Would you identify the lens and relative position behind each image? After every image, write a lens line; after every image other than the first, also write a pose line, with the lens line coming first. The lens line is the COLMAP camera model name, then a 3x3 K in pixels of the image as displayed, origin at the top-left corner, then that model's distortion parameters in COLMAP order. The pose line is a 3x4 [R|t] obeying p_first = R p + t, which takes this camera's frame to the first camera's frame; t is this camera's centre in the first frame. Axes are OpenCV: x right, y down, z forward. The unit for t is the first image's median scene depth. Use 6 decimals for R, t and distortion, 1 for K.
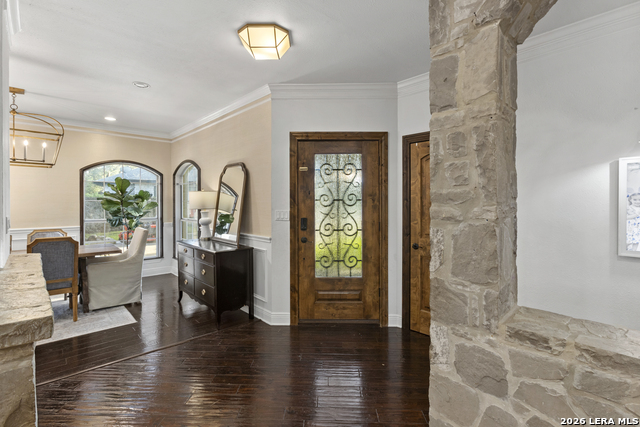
lens RADIAL K [[308.0, 0, 316.5], [0, 308.0, 204.1], [0, 0, 1]] dist [-0.003467, 0.000334]
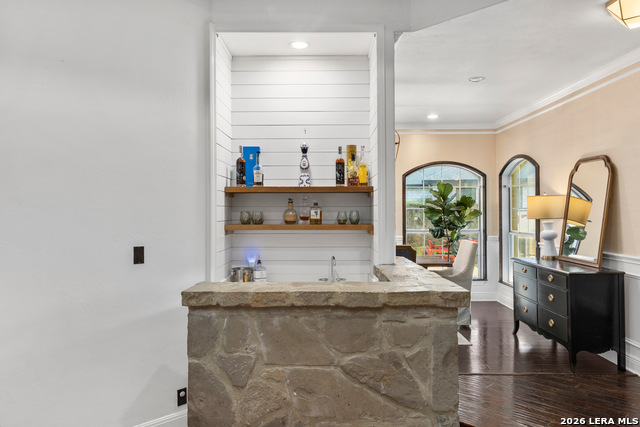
lens RADIAL K [[476.5, 0, 317.2], [0, 476.5, 210.5], [0, 0, 1]] dist [0.001176, 0.009748]
pose [[0.729113, -0.003806, -0.684383, 0.027699], [0.001306, 0.999990, -0.004170, -0.000630], [0.684392, 0.002146, 0.729111, -0.230033]]
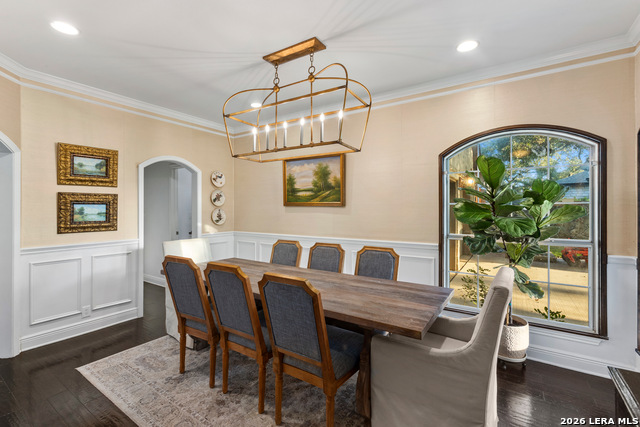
lens RADIAL K [[291.8, 0, 318.4], [0, 291.8, 209.7], [0, 0, 1]] dist [0.005147, 0.000965]
pose [[0.245668, -0.000068, -0.969354, -0.246148], [-0.002936, 0.999995, -0.000814, 0.000916], [0.969350, 0.003046, 0.245667, 0.620932]]
